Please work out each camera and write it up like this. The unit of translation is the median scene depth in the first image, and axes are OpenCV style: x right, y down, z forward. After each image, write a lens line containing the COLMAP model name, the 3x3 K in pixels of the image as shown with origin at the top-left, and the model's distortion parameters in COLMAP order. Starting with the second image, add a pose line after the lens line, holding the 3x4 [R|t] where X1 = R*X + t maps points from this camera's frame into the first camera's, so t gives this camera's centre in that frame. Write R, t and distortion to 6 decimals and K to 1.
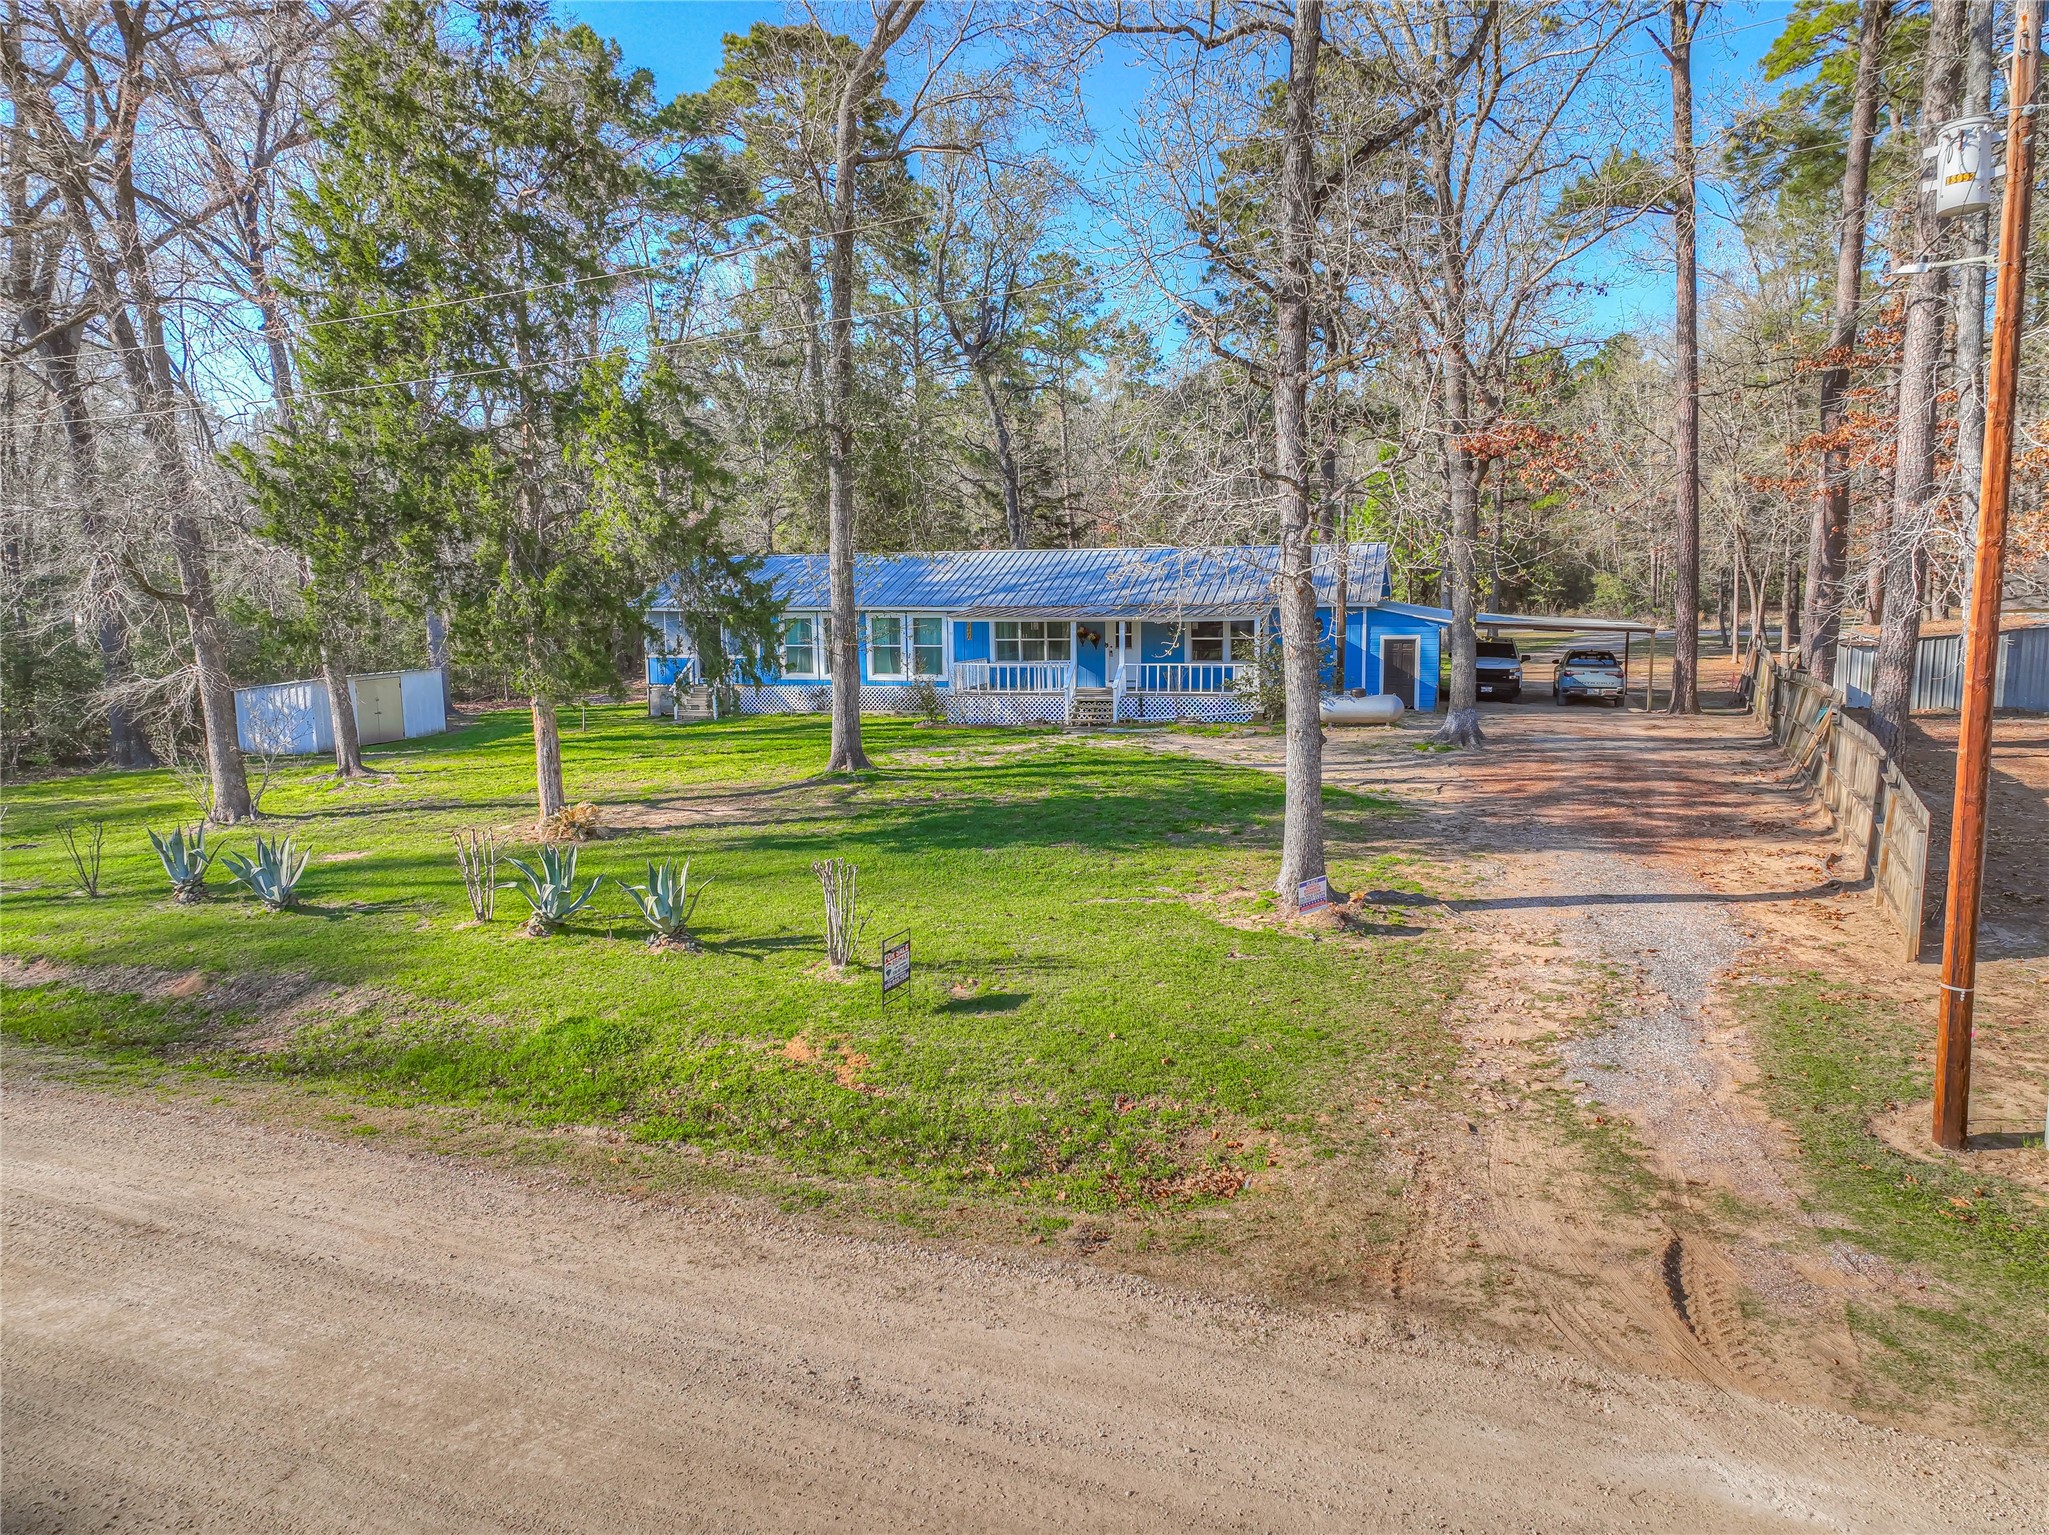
lens RADIAL K [[1434.0, 0, 1024.5], [0, 1434.0, 767.5], [0, 0, 1]] dist [0.011851, 0.021685]
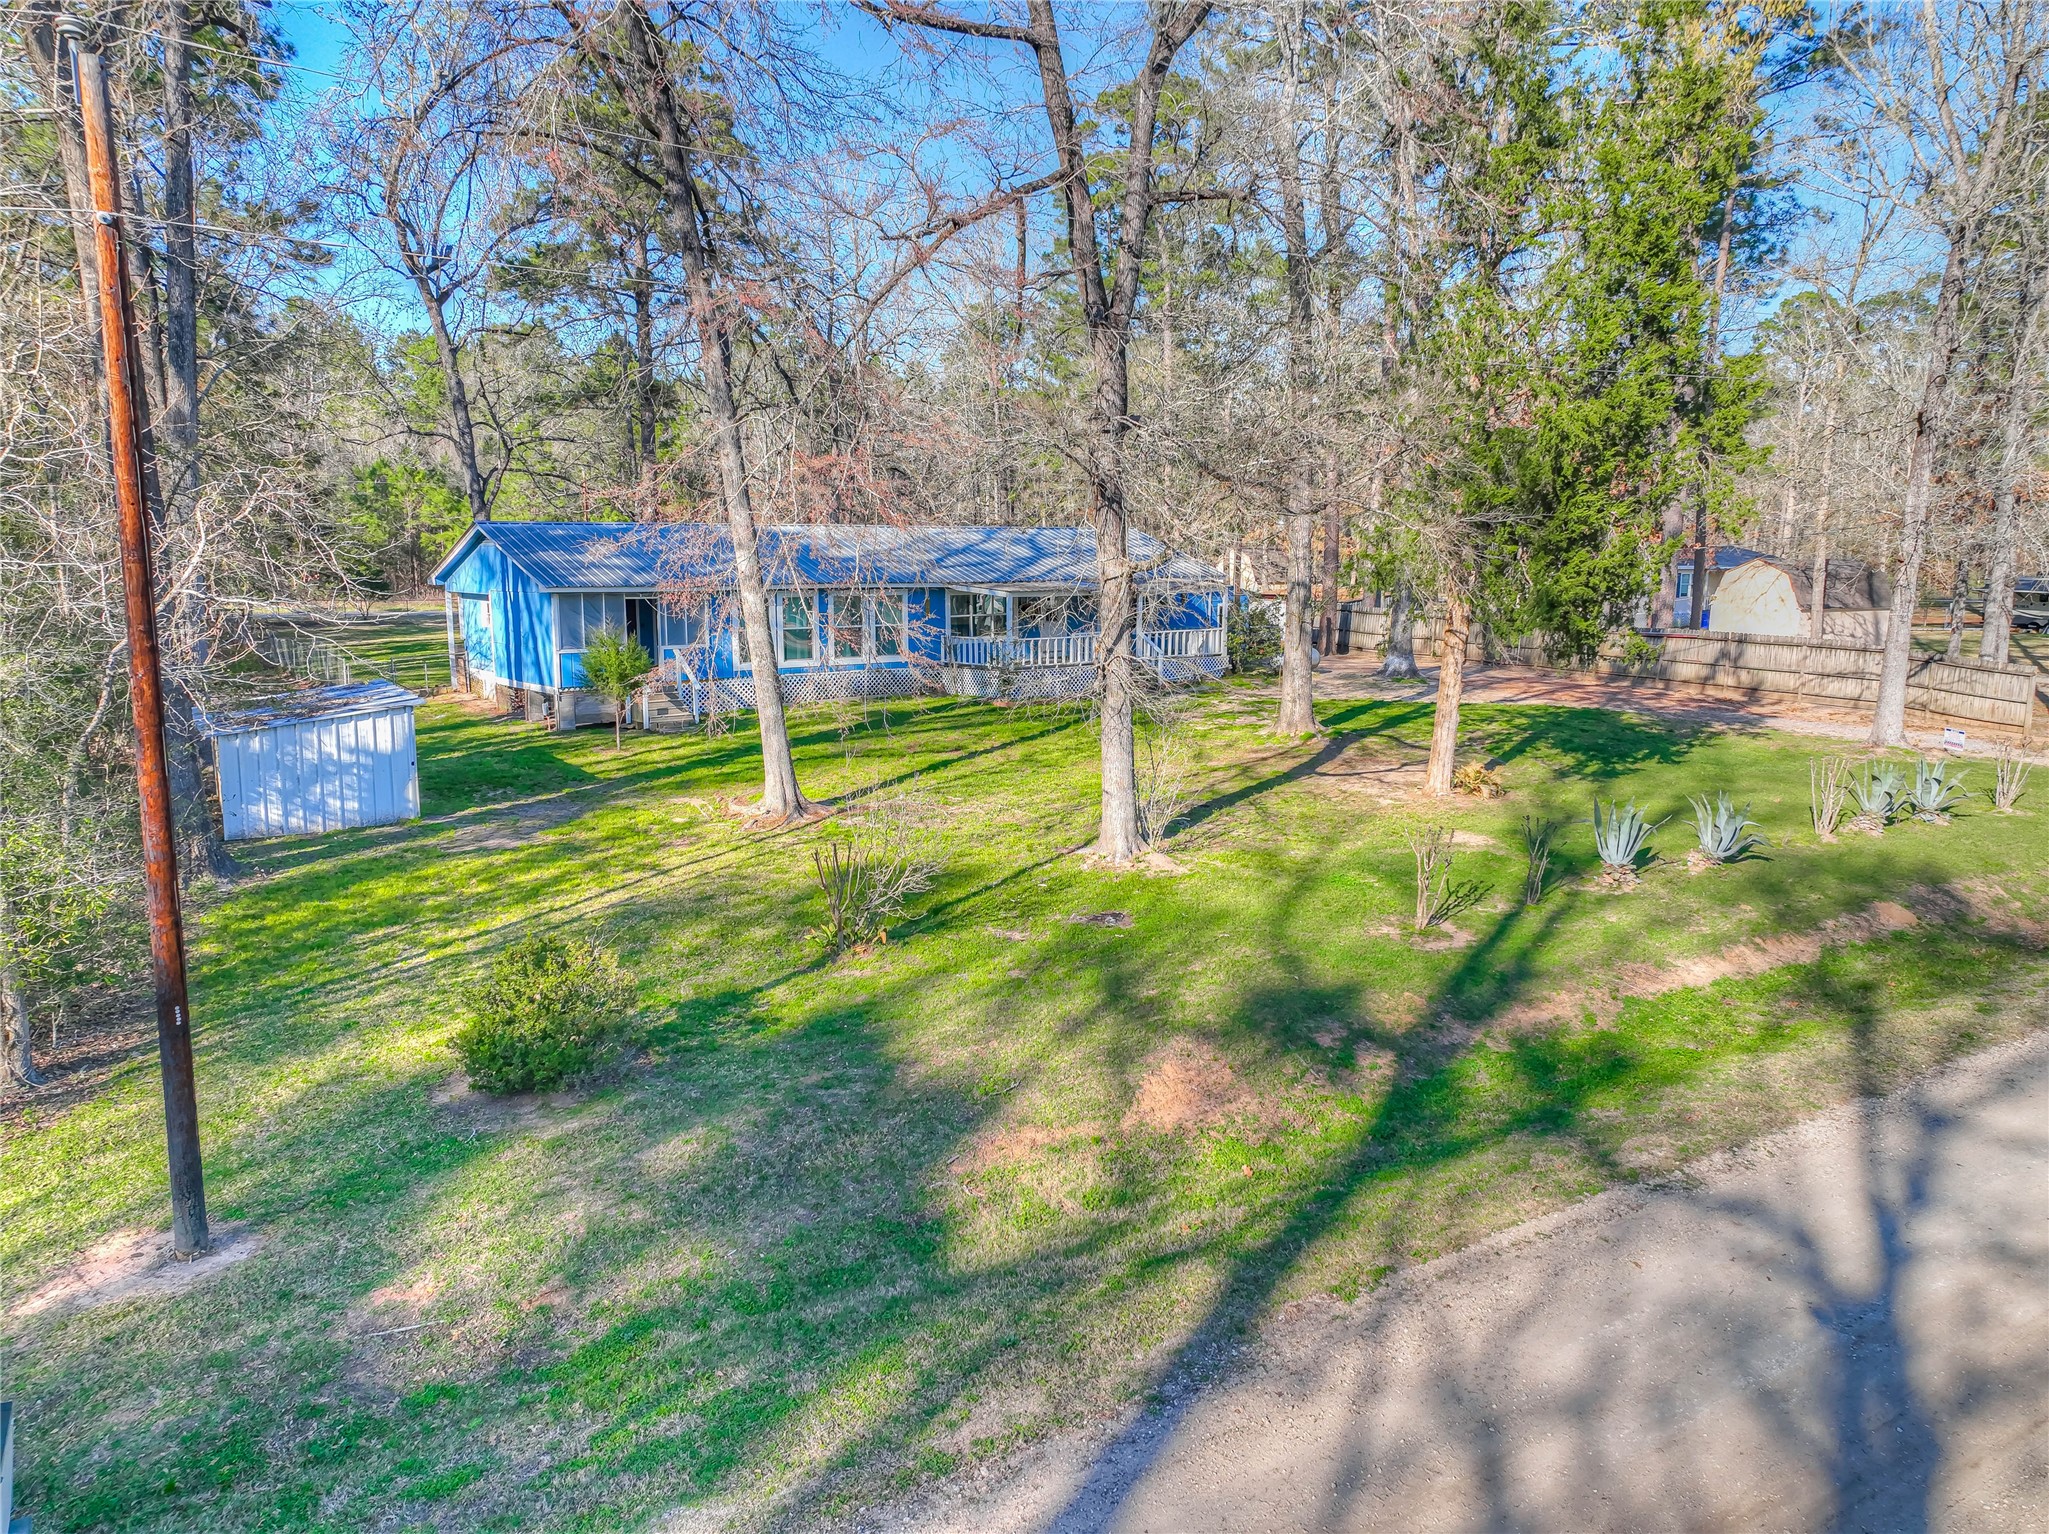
lens RADIAL K [[1426.8, 0, 1024.5], [0, 1426.8, 767.0], [0, 0, 1]] dist [0.001639, 0.039311]
pose [[0.582176, -0.108959, 0.805729, -2.277802], [0.098478, 0.993134, 0.063146, -0.123726], [-0.807077, 0.042584, 0.588909, 1.089746]]
